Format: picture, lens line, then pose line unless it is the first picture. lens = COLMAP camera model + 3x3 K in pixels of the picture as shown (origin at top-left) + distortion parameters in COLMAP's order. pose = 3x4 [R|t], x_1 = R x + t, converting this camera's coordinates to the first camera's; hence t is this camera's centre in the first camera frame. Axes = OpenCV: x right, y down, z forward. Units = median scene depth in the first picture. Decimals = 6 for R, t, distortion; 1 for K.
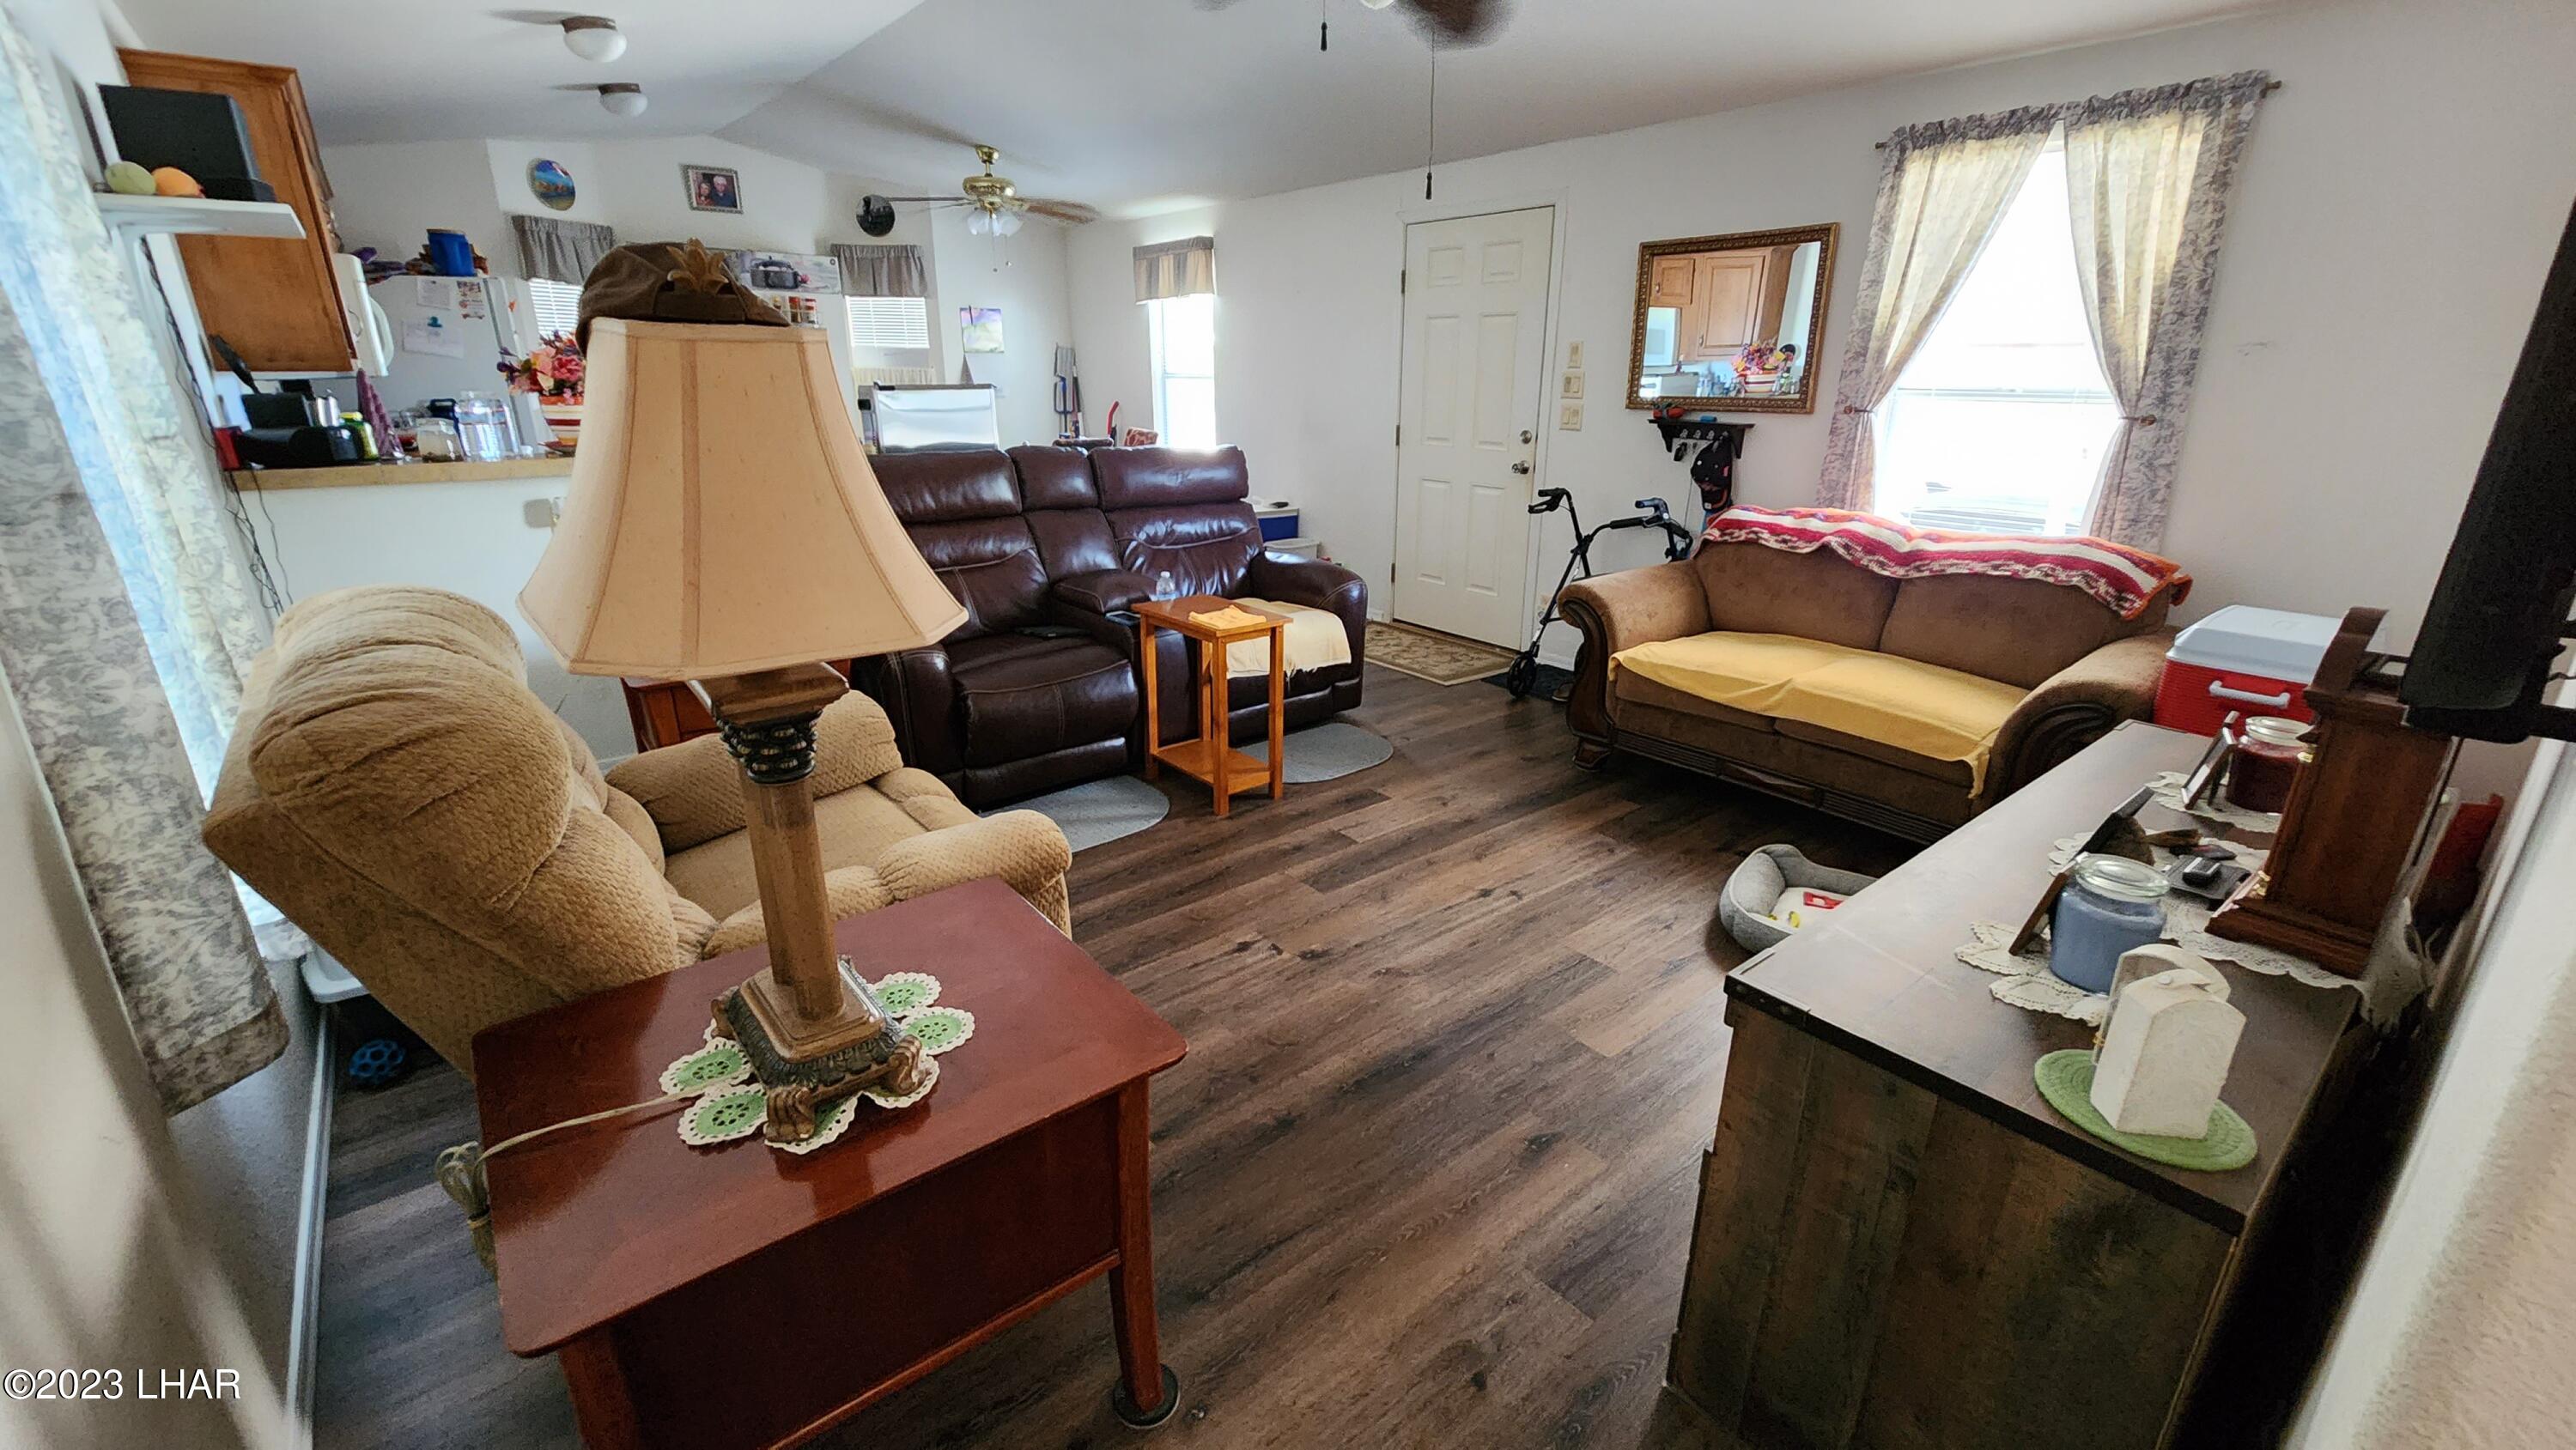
lens RADIAL K [[1054.1, 0, 1294.4], [0, 1054.1, 731.2], [0, 0, 1]] dist [0.001605, -0.001486]
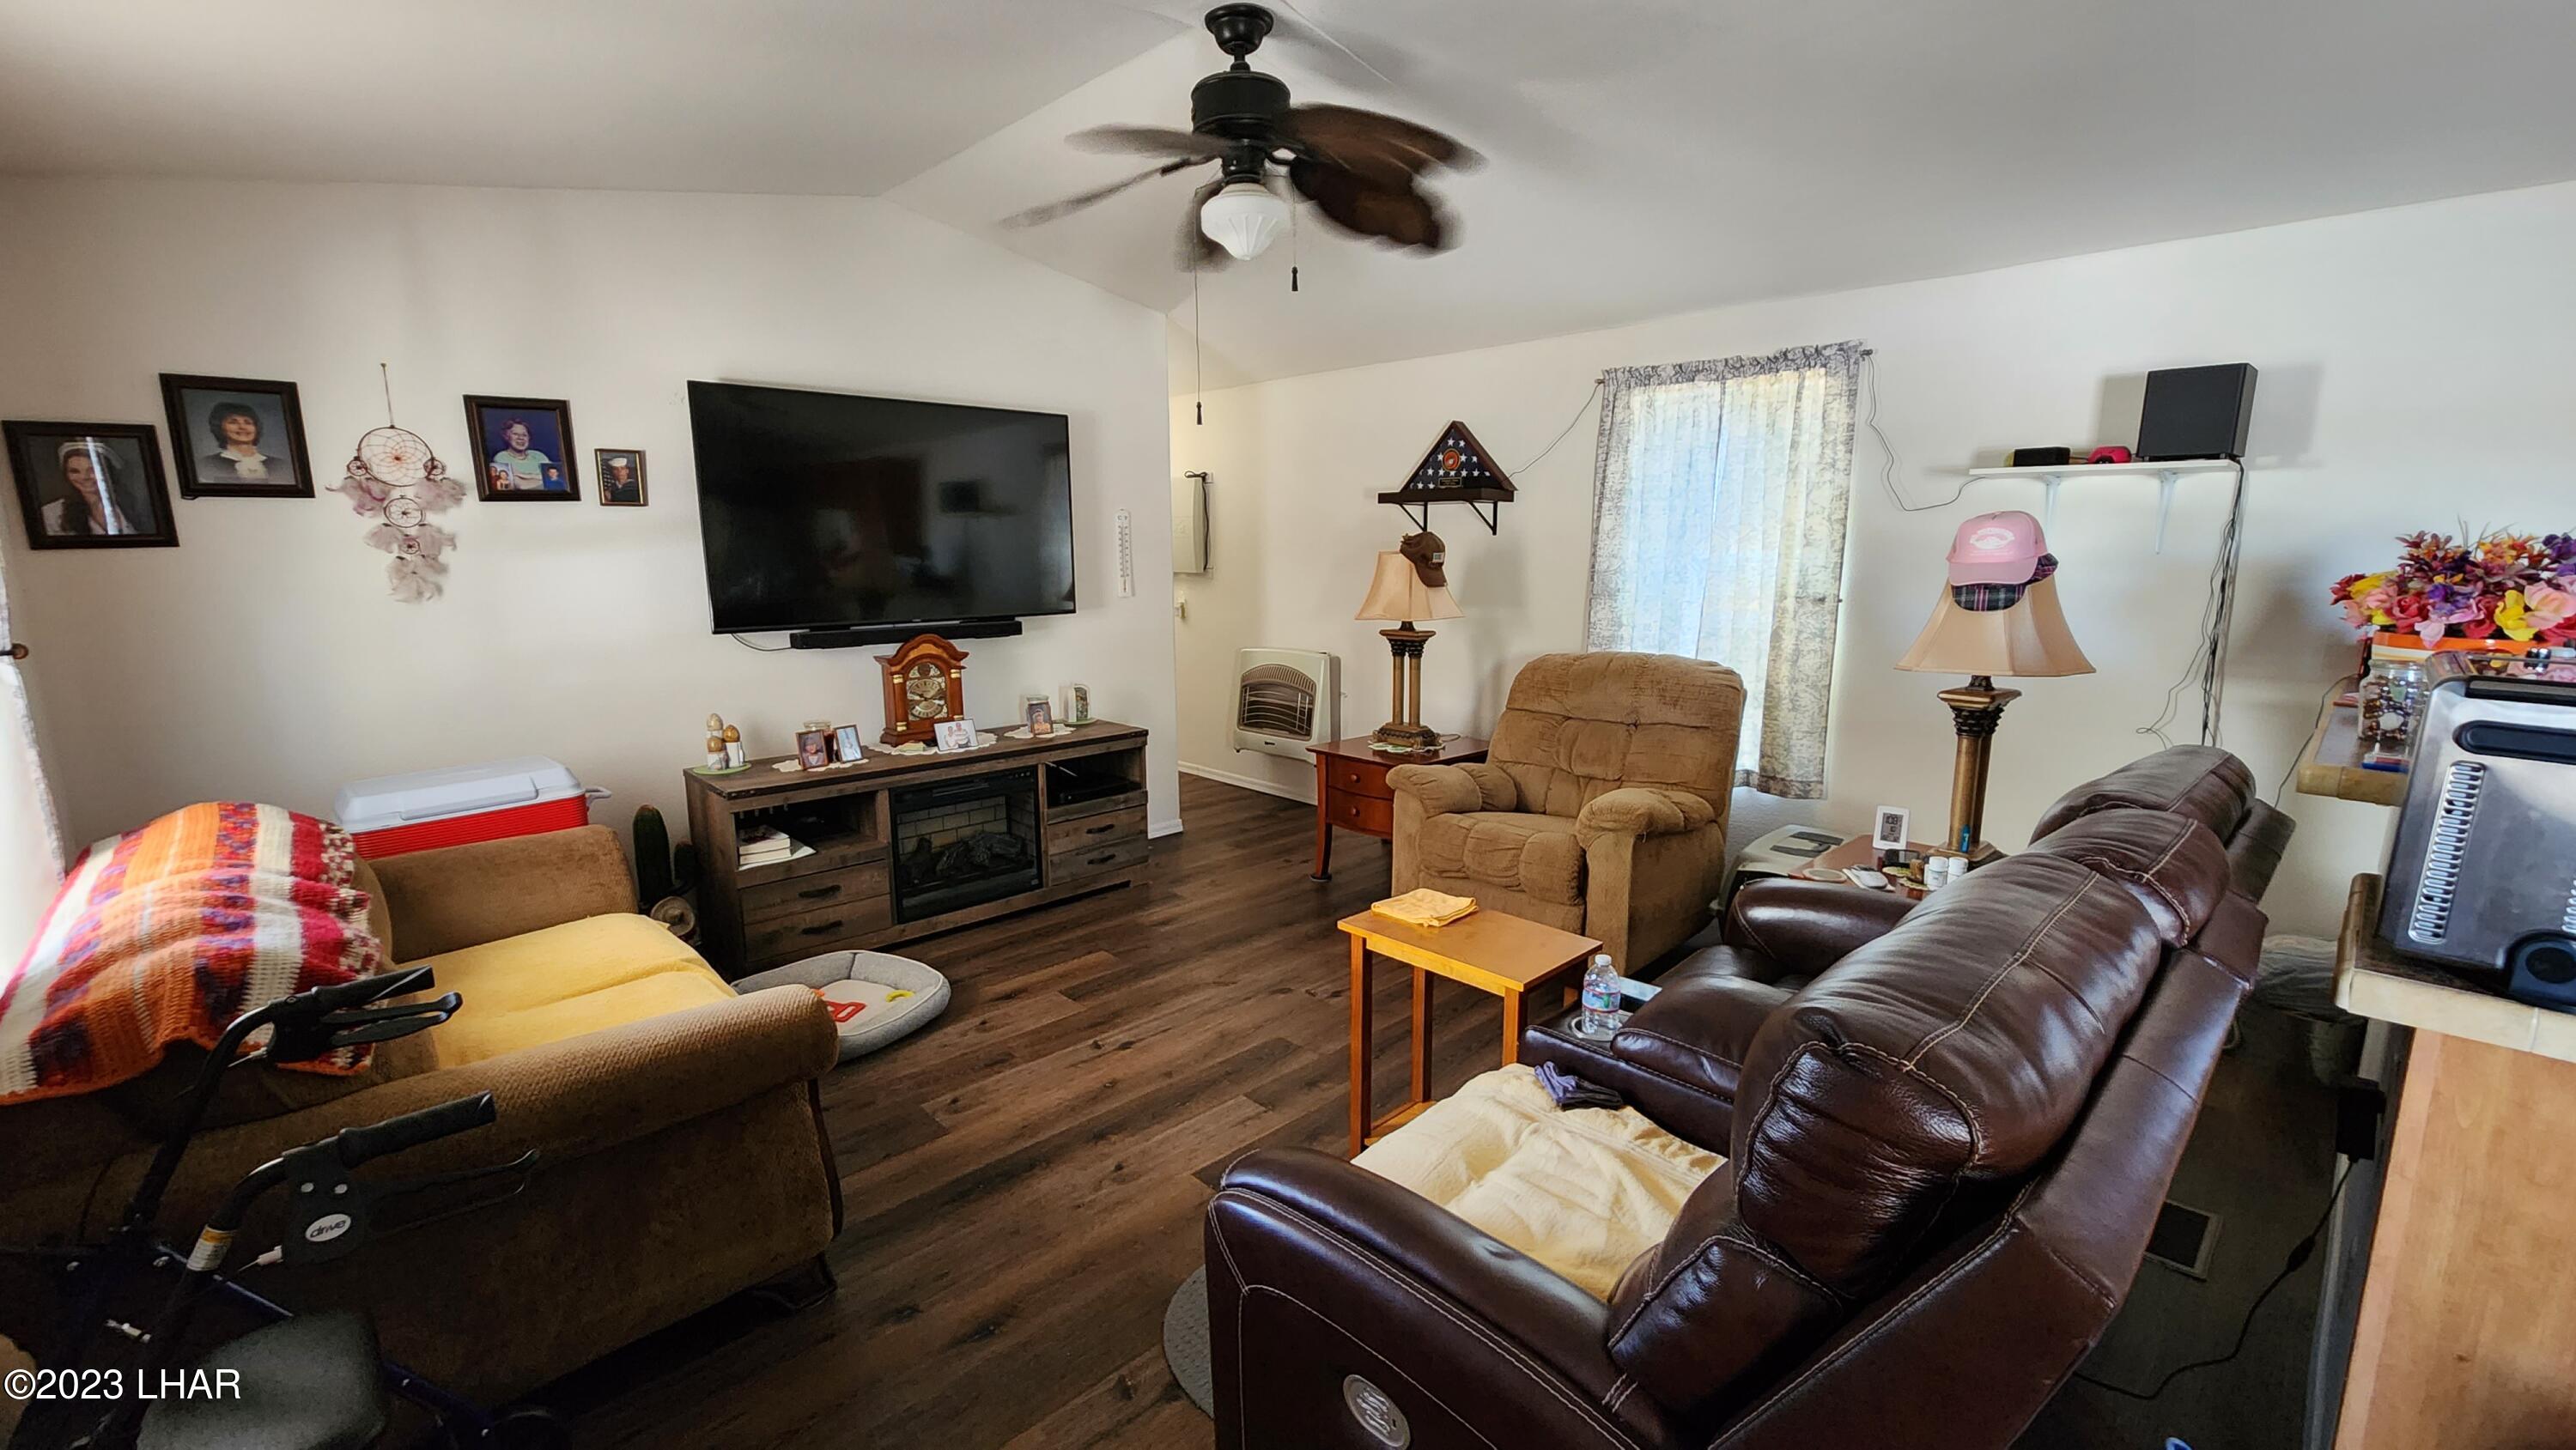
lens RADIAL K [[1054.1, 0, 1288.8], [0, 1054.1, 721.8], [0, 0, 1]] dist [0.001605, -0.001486]
pose [[-0.996932, 0.002461, -0.078239, 0.048401], [-0.035263, 0.878225, 0.476946, -0.309681], [0.069885, 0.478241, -0.875444, 0.859330]]
